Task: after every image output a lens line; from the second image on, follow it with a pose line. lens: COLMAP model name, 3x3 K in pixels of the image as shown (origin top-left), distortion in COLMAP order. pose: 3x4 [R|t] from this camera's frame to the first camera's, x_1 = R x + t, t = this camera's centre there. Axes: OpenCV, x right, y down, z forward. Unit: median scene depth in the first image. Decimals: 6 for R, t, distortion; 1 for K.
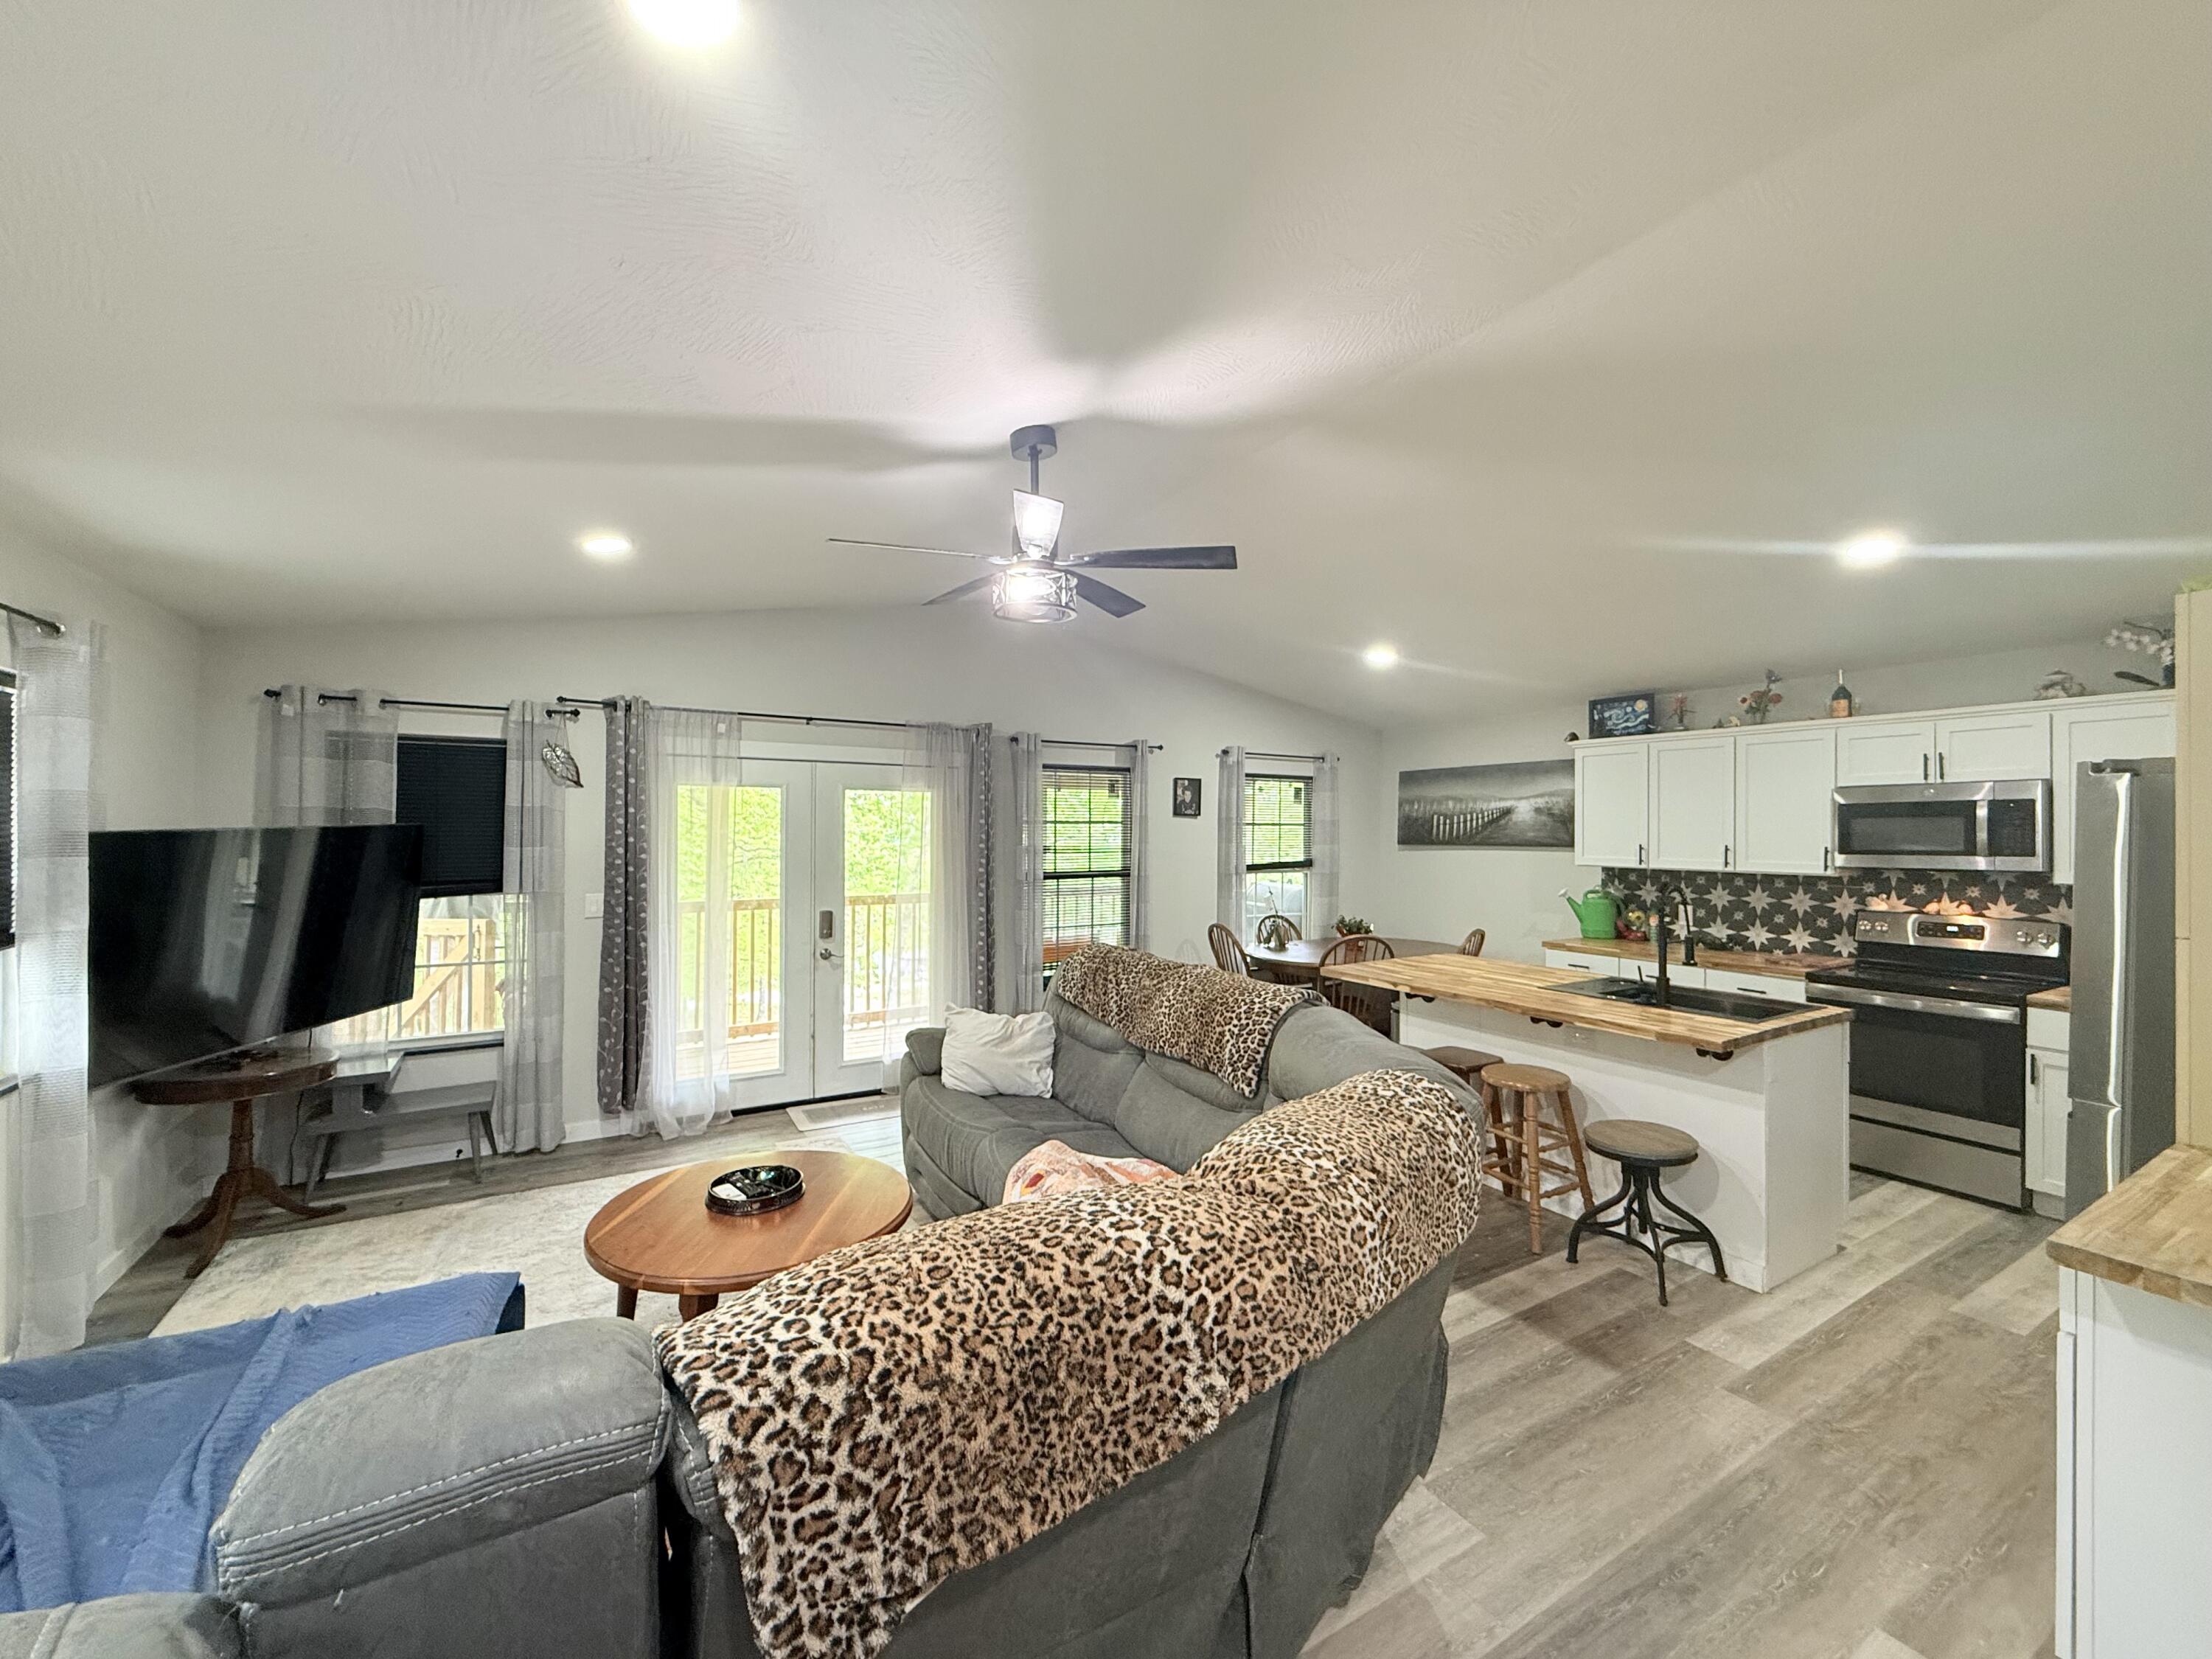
lens RADIAL K [[889.0, 0, 1093.6], [0, 889.0, 826.1], [0, 0, 1]] dist [-0.000641, 0.000308]
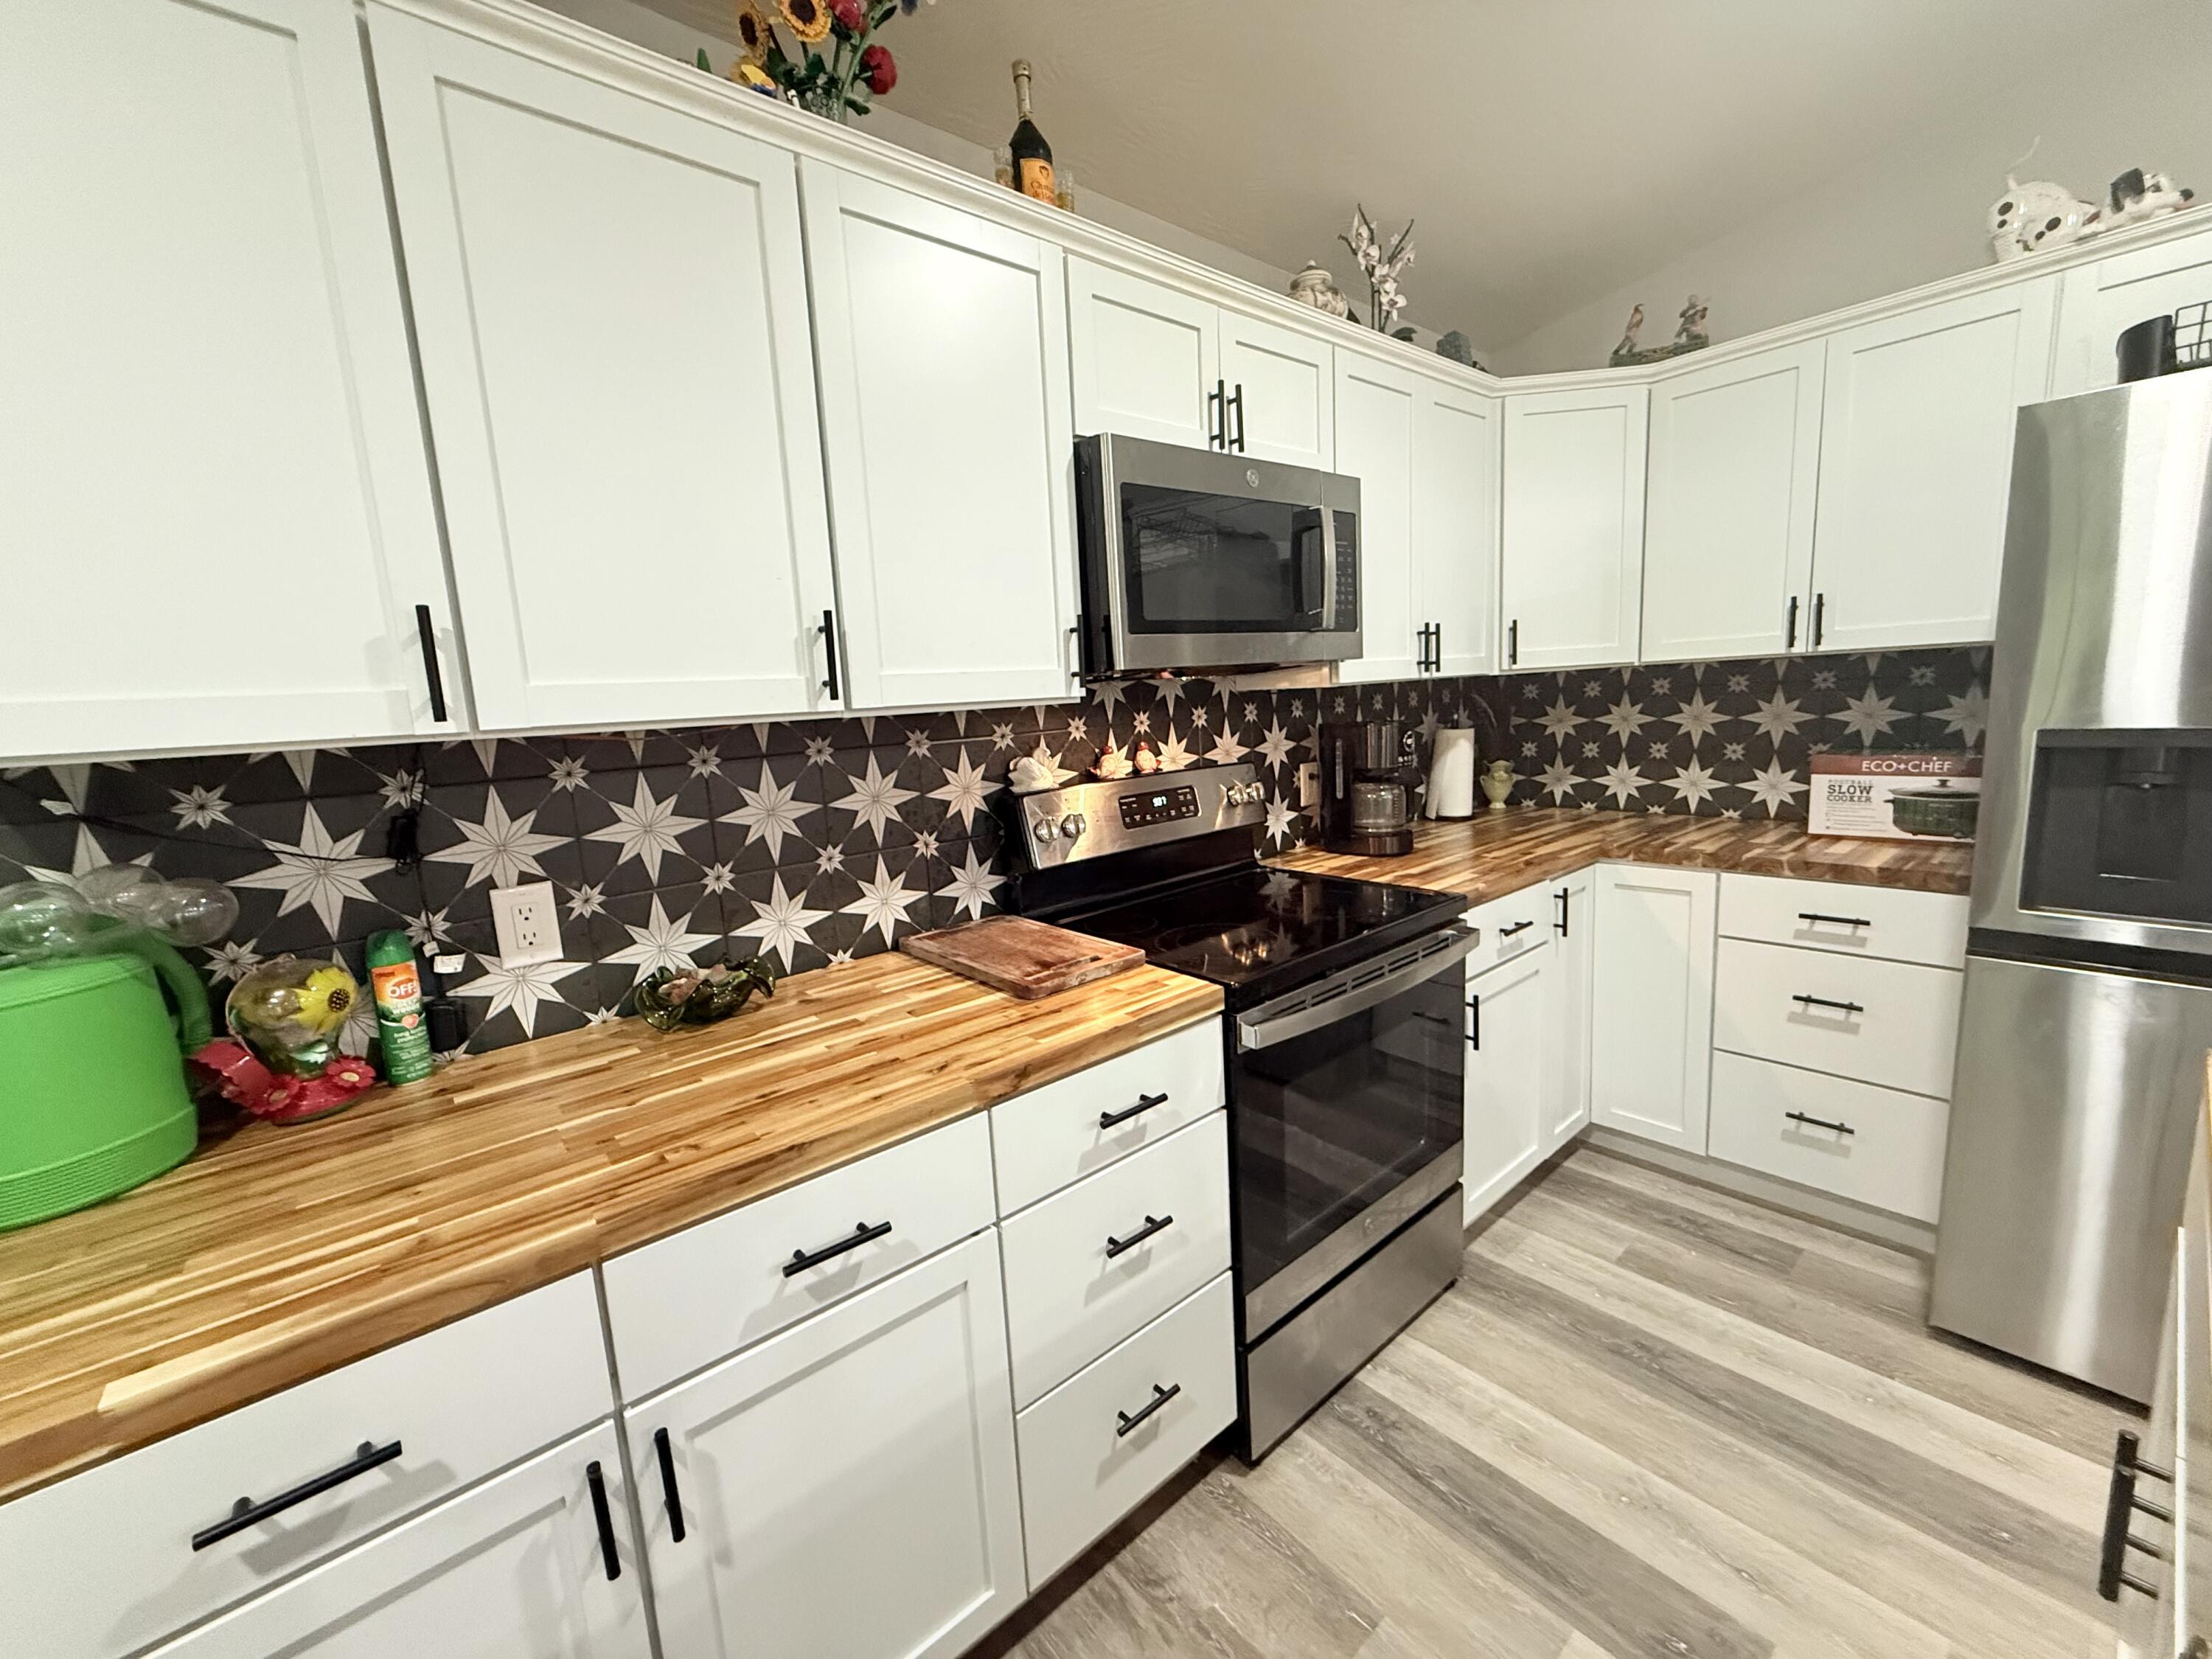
lens RADIAL K [[889.0, 0, 1090.4], [0, 889.0, 827.8], [0, 0, 1]] dist [-0.000641, 0.000308]
pose [[-0.176078, -0.147951, 0.973194, 0.388972], [0.044212, 0.986454, 0.157966, 0.040174], [-0.983383, 0.070841, -0.167152, 0.855180]]
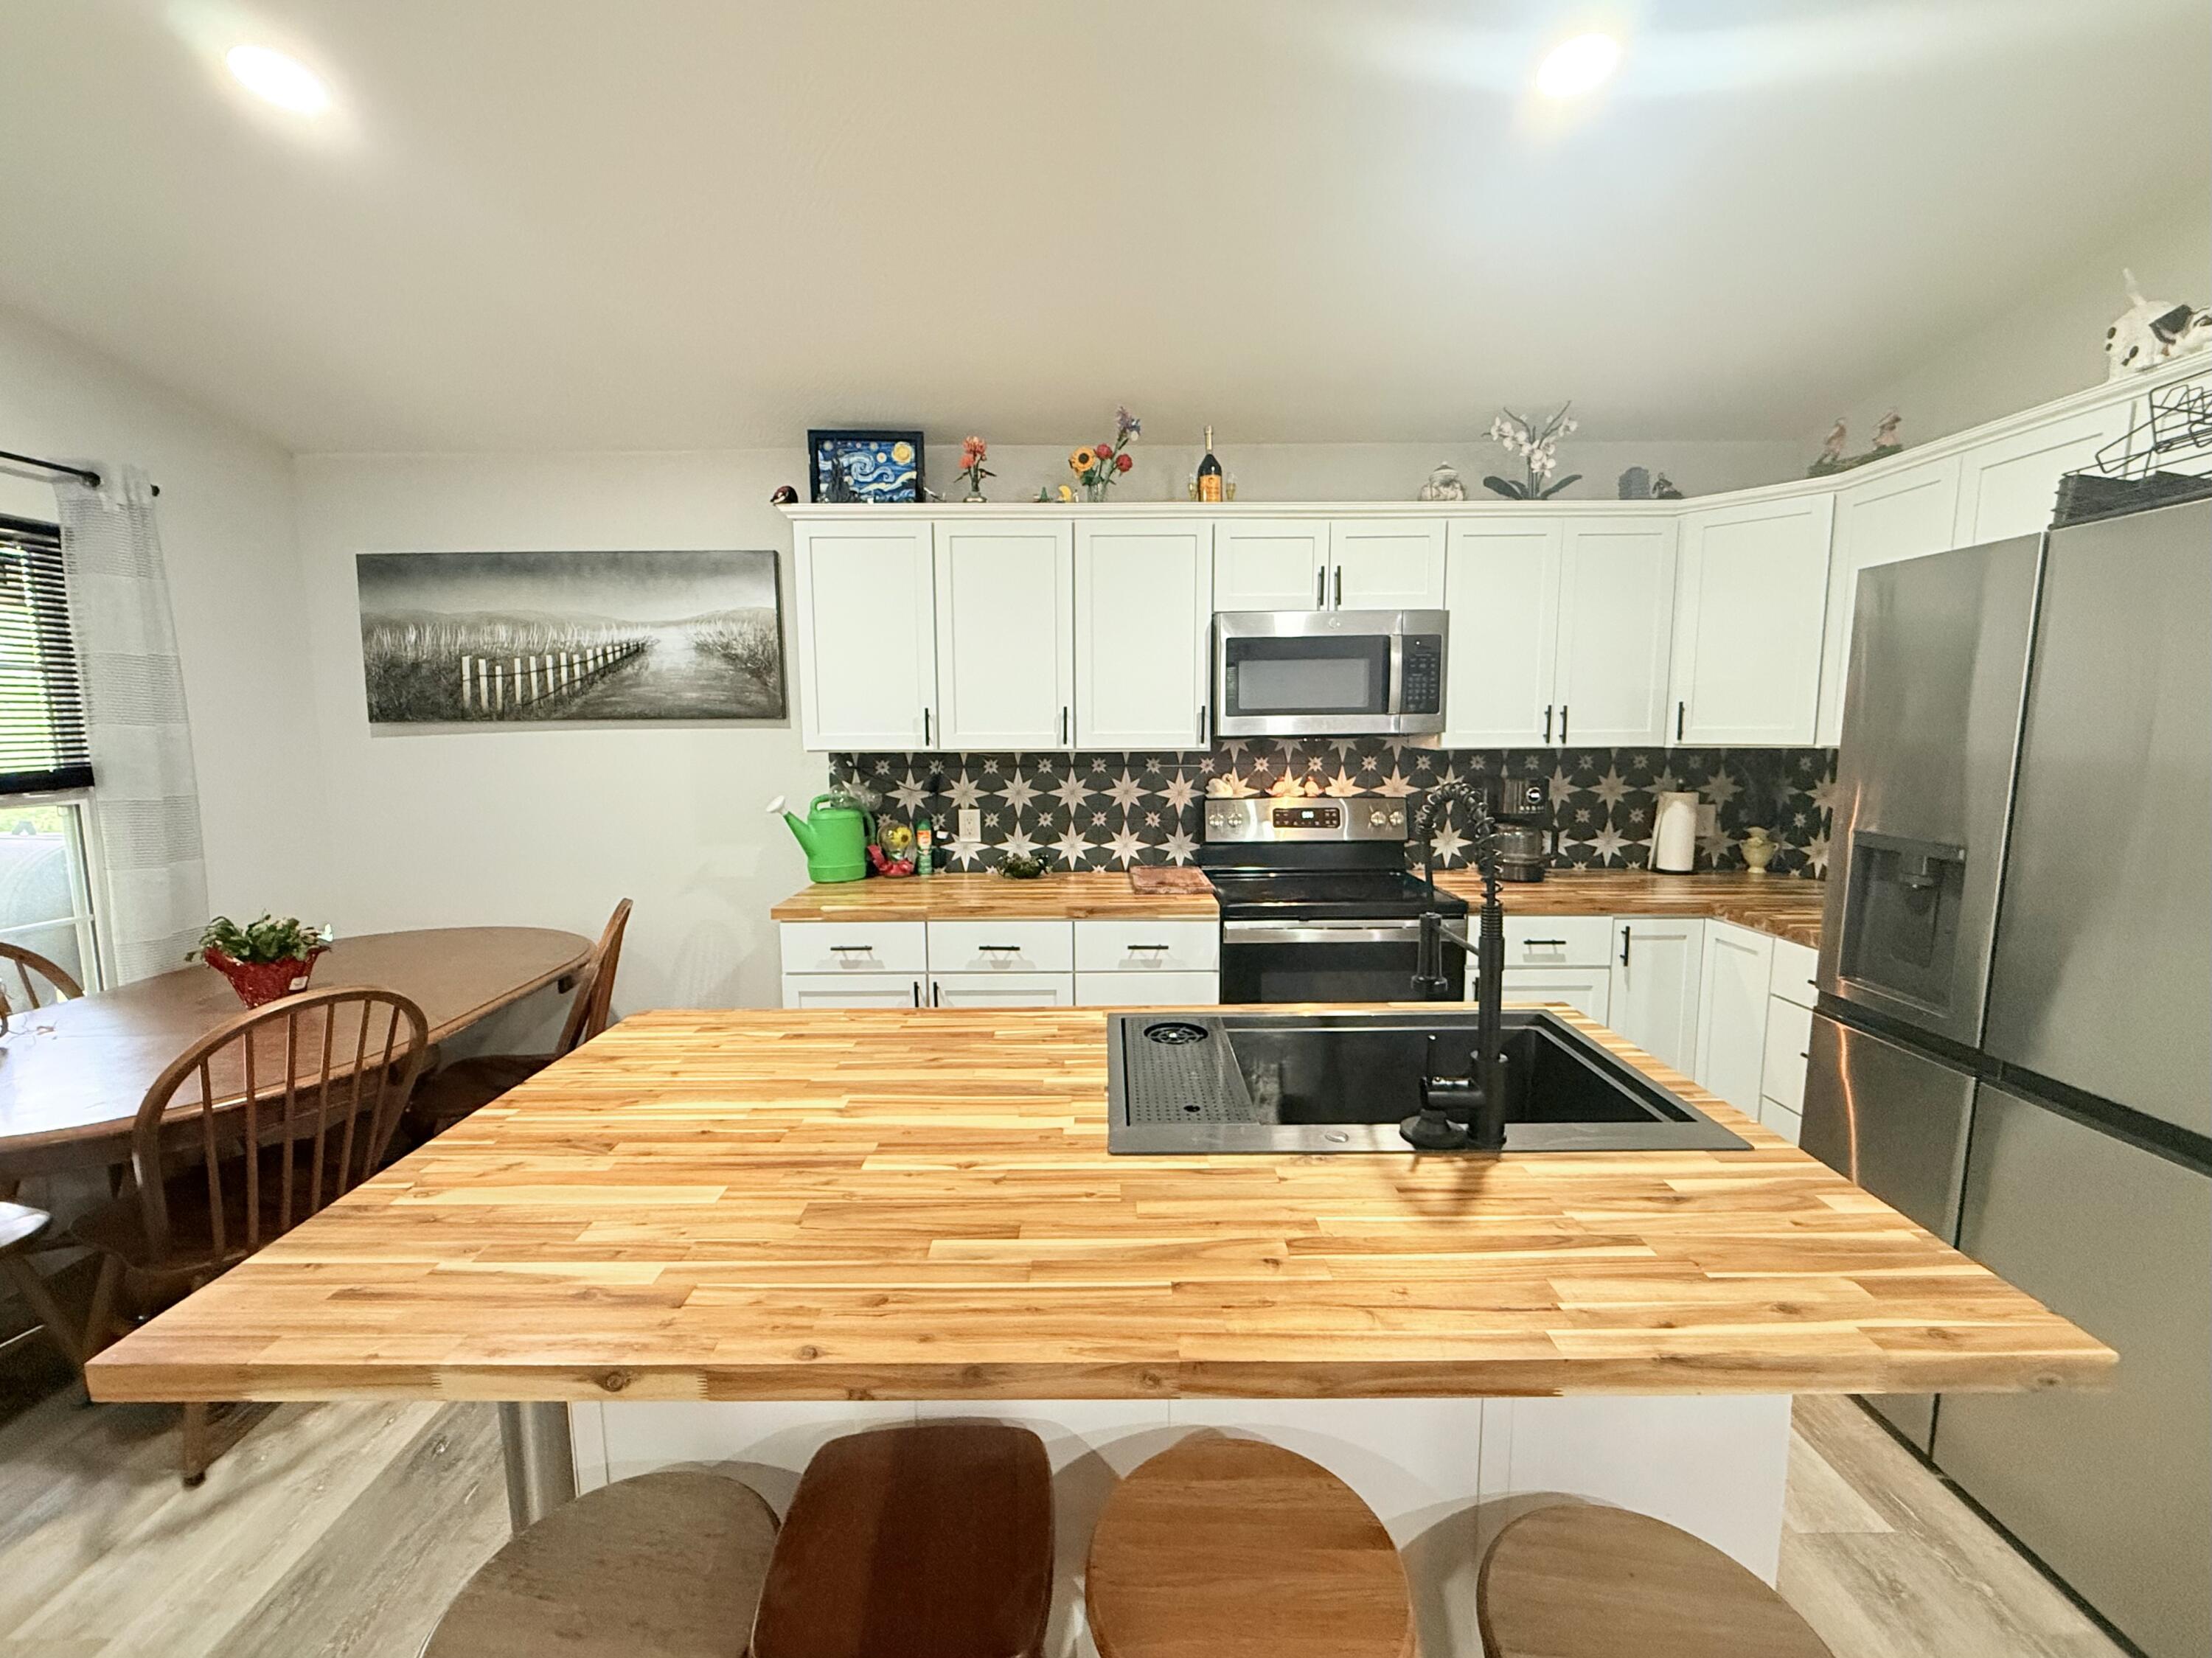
lens RADIAL K [[888.9, 0, 1091.3], [0, 888.9, 830.5], [0, 0, 1]] dist [-0.000641, 0.000308]
pose [[0.502323, -0.116630, 0.856778, 0.175878], [0.002896, 0.991083, 0.133214, 0.021313], [-0.864675, -0.064435, 0.498181, 0.600023]]
